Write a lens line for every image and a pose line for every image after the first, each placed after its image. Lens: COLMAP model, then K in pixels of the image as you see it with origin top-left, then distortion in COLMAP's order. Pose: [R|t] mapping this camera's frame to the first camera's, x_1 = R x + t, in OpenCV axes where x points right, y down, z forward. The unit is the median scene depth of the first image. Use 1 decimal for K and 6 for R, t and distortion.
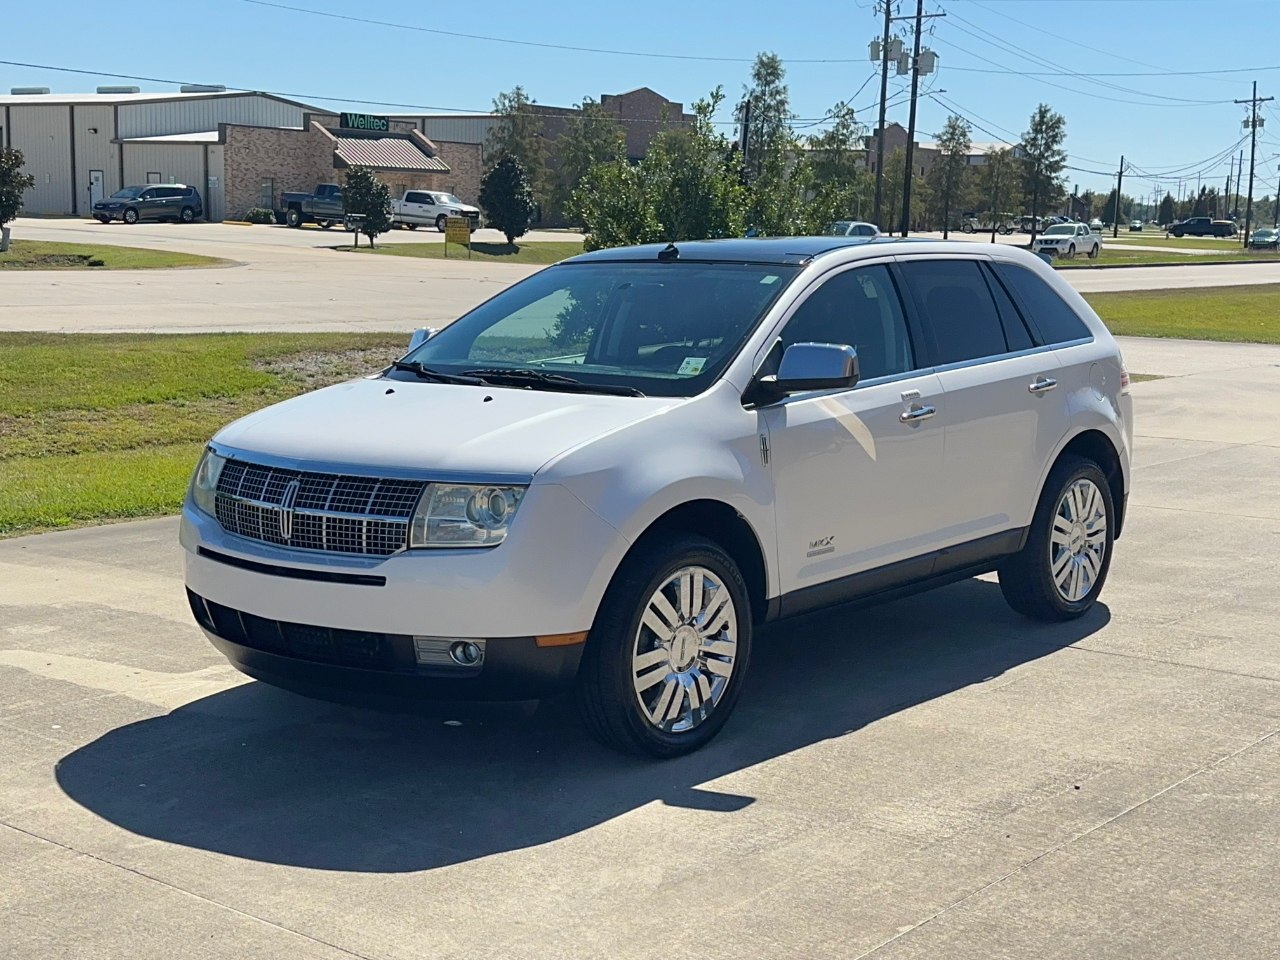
lens RADIAL K [[1747.1, 0, 634.3], [0, 1747.1, 479.1], [0, 0, 1]] dist [0.199545, -0.419630]
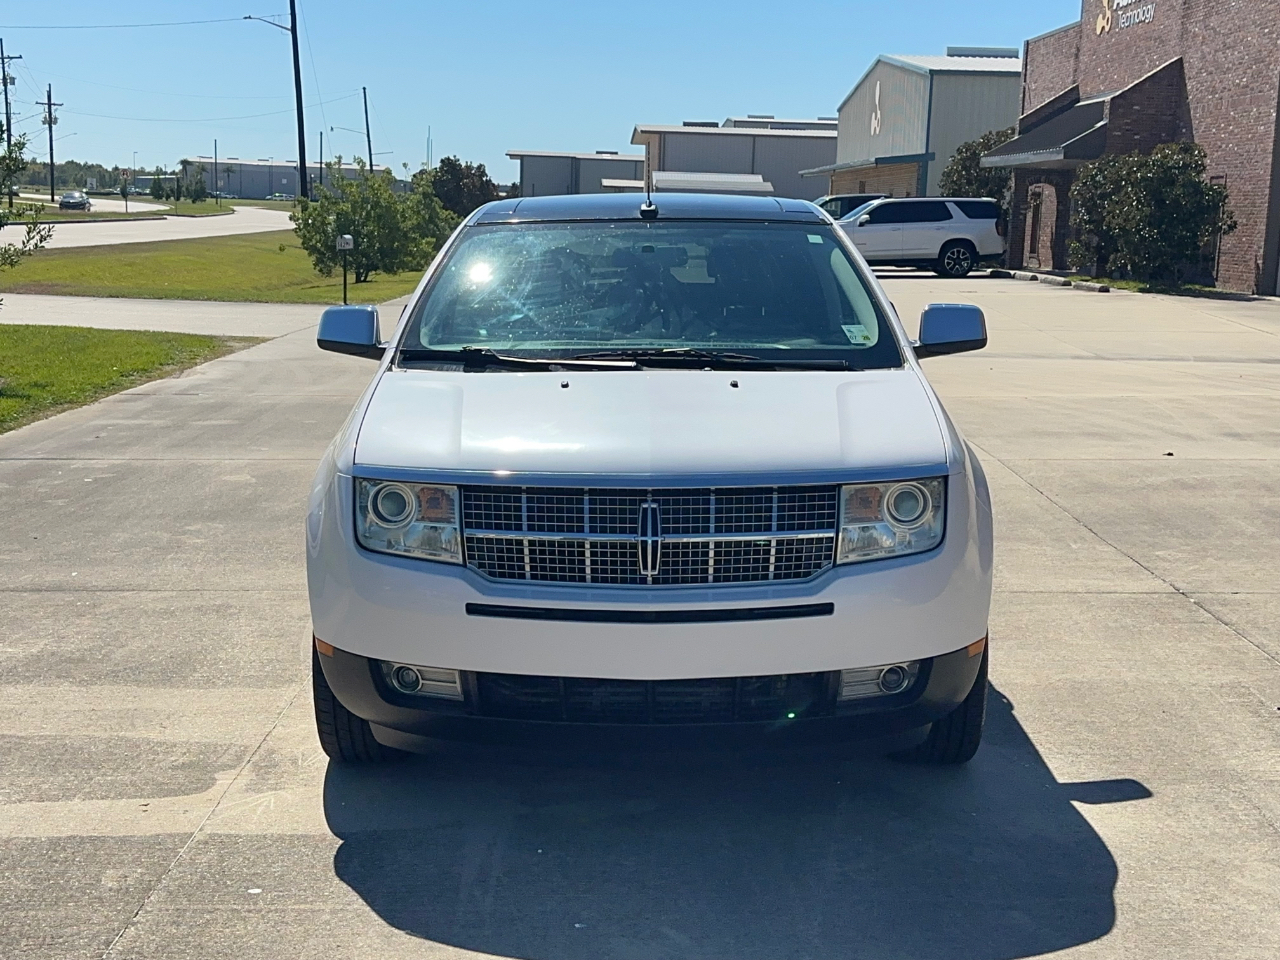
lens RADIAL K [[1745.7, 0, 642.8], [0, 1745.7, 482.3], [0, 0, 1]] dist [0.199954, -0.417919]
pose [[0.771607, -0.098207, 0.628473, -0.549906], [0.083260, 0.995103, 0.053275, -0.039844], [-0.630627, 0.011220, 0.776005, 0.314270]]
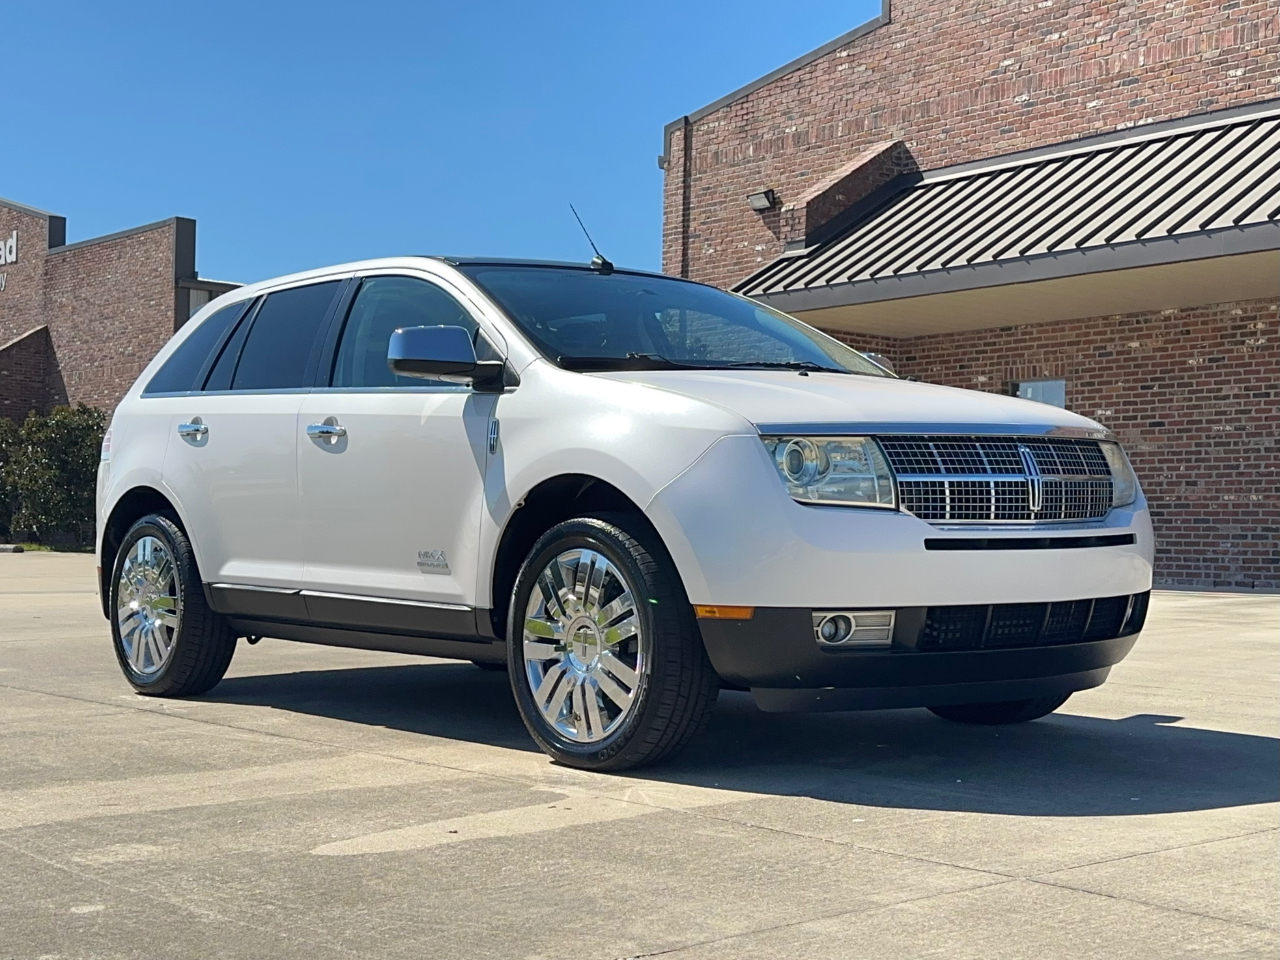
lens RADIAL K [[1794.2, 0, 638.4], [0, 1794.2, 483.4], [0, 0, 1]] dist [0.217180, -0.491233]
pose [[0.186822, 0.010909, 0.982333, -0.895118], [0.134045, 0.990303, -0.036491, 0.021161], [-0.973206, 0.138494, 0.183548, 0.818338]]
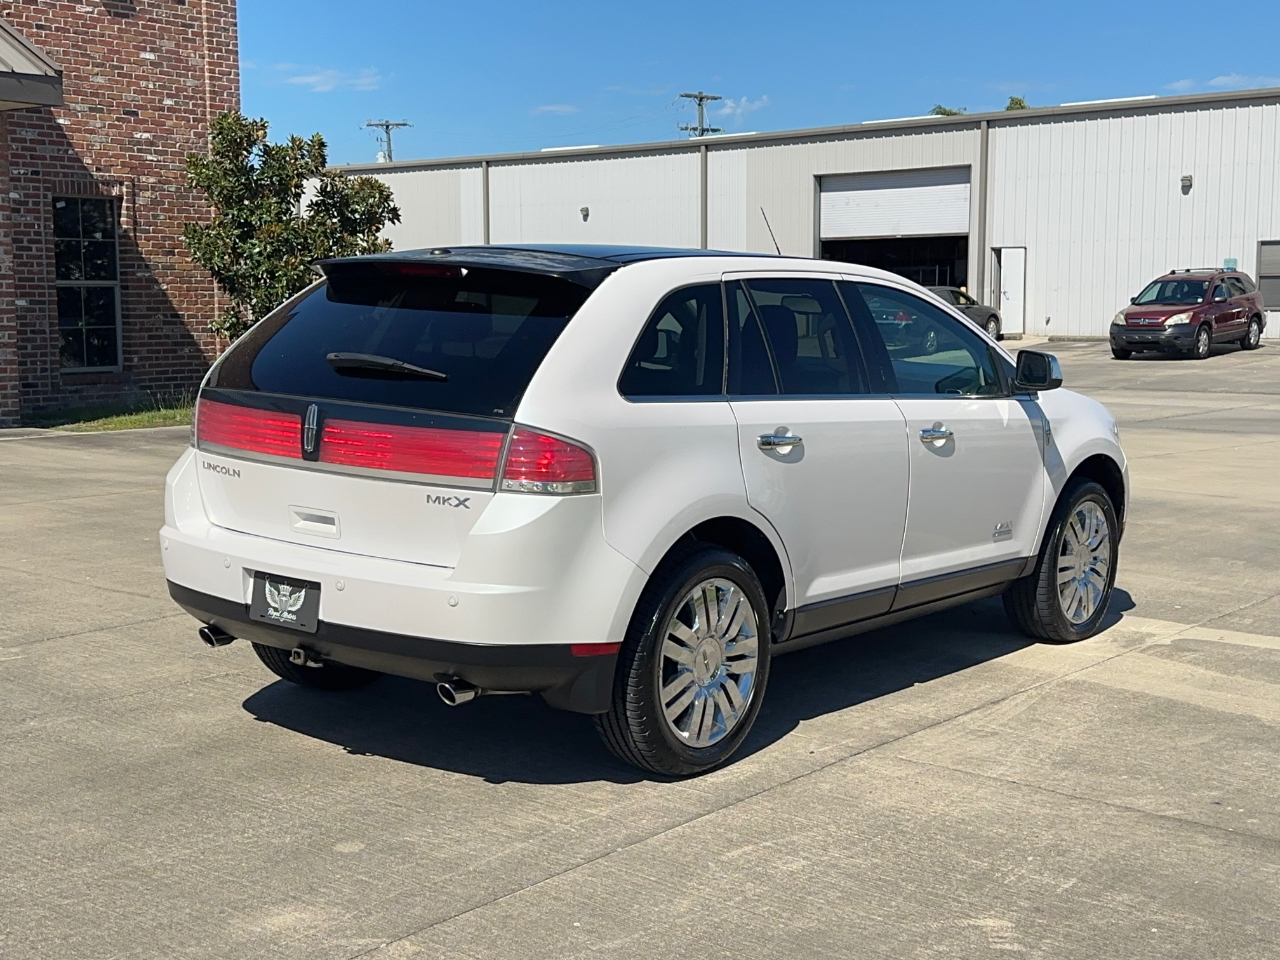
lens RADIAL K [[1747.1, 0, 634.3], [0, 1747.1, 479.1], [0, 0, 1]] dist [0.199545, -0.419630]
pose [[-0.999380, -0.023416, -0.026306, 0.134319], [-0.029314, 0.967057, 0.252865, -0.270398], [0.019519, 0.253479, -0.967144, 2.051961]]
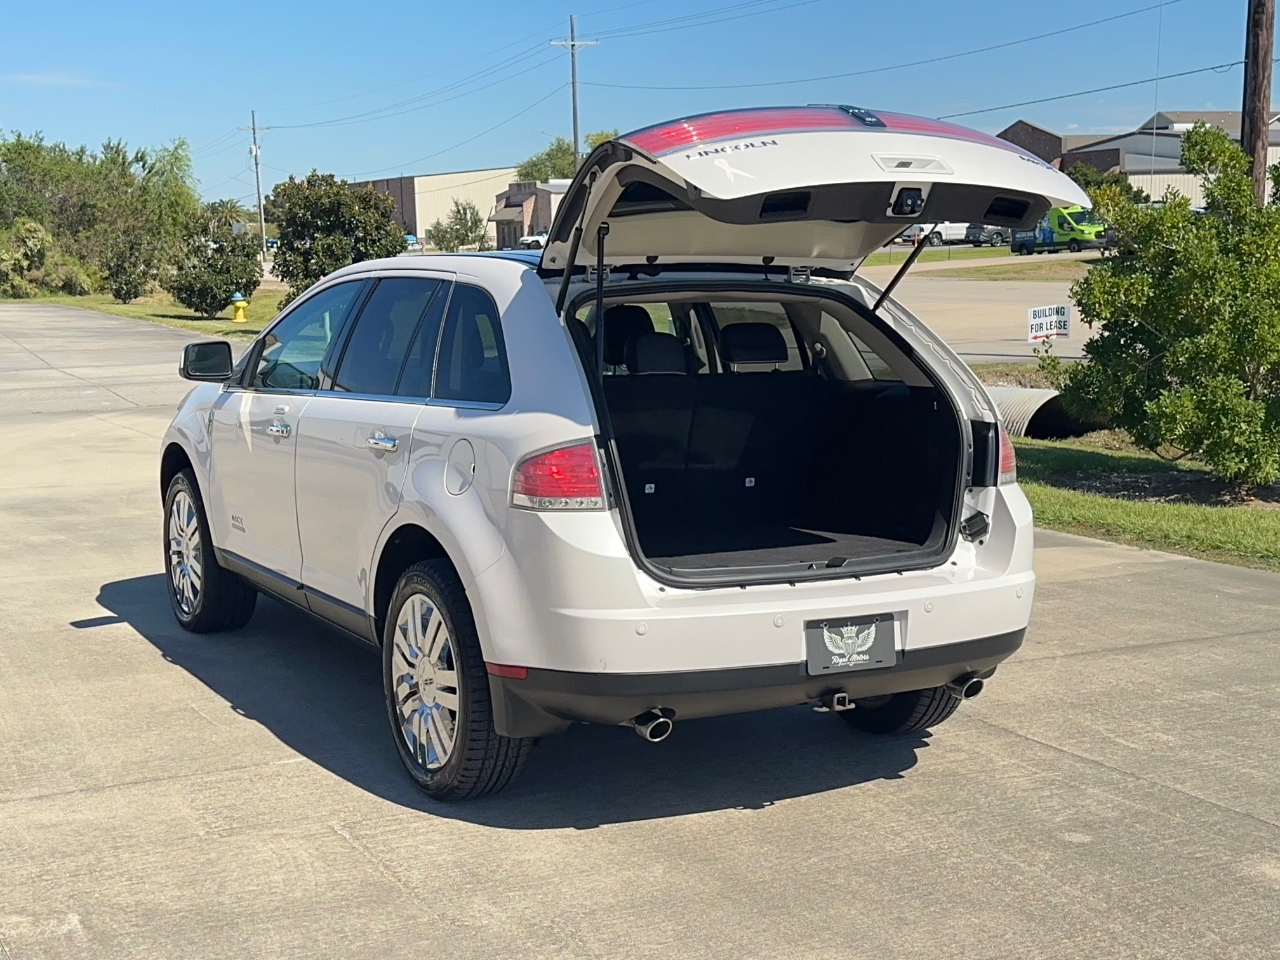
lens RADIAL K [[1769.2, 0, 635.2], [0, 1769.2, 482.4], [0, 0, 1]] dist [0.209235, -0.490342]
pose [[-0.371765, 0.108718, -0.921939, 0.965612], [-0.127785, 0.977672, 0.166818, -0.191442], [0.919490, 0.179827, -0.349572, 1.470064]]
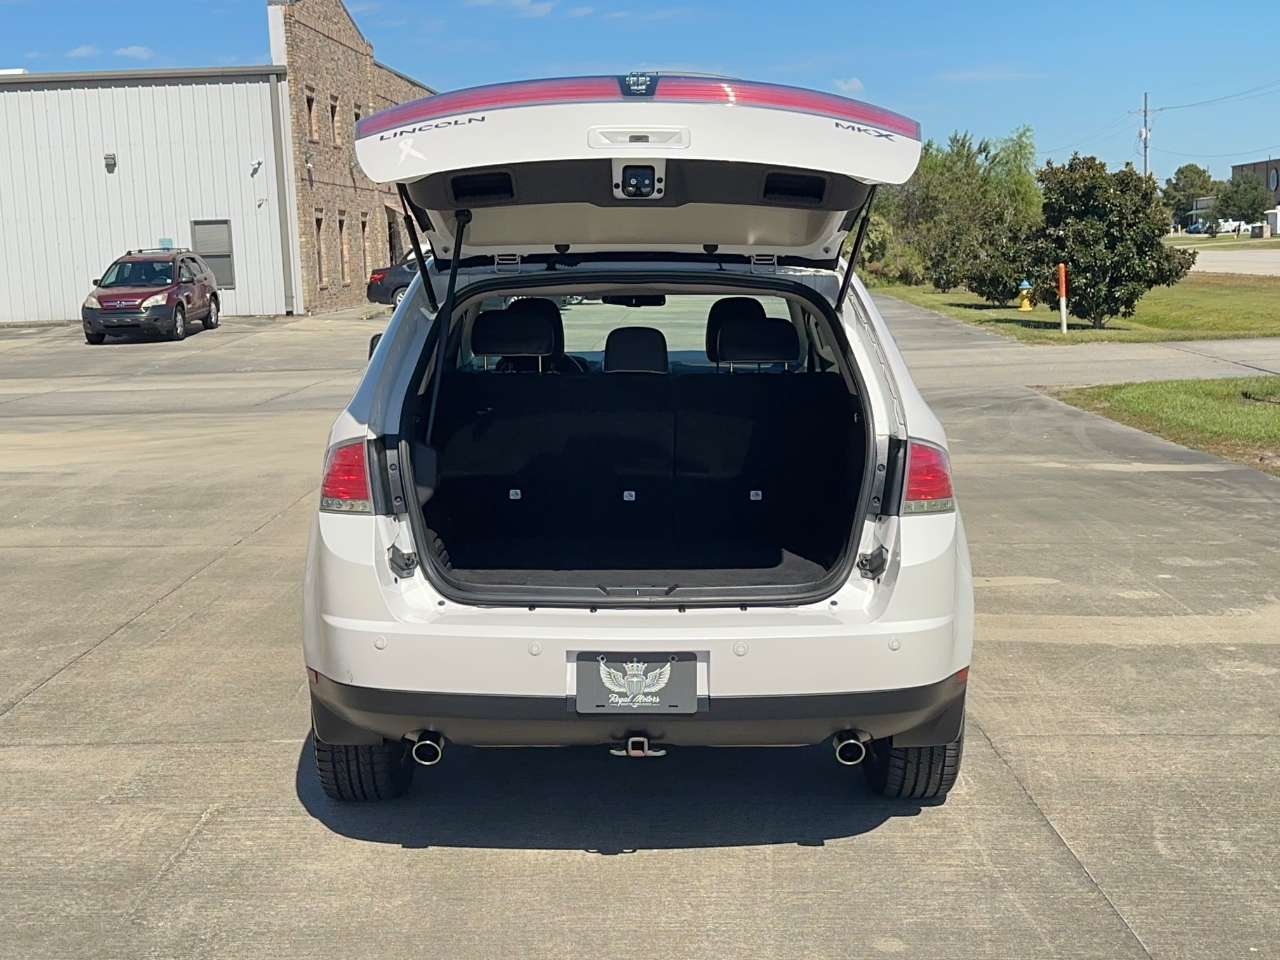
lens RADIAL K [[1773.4, 0, 632.7], [0, 1773.4, 483.8], [0, 0, 1]] dist [0.185688, -0.363955]
pose [[-0.768266, 0.083167, -0.634705, 0.672207], [-0.082315, 0.970457, 0.226799, -0.232729], [0.634816, 0.226488, -0.738723, 1.768330]]
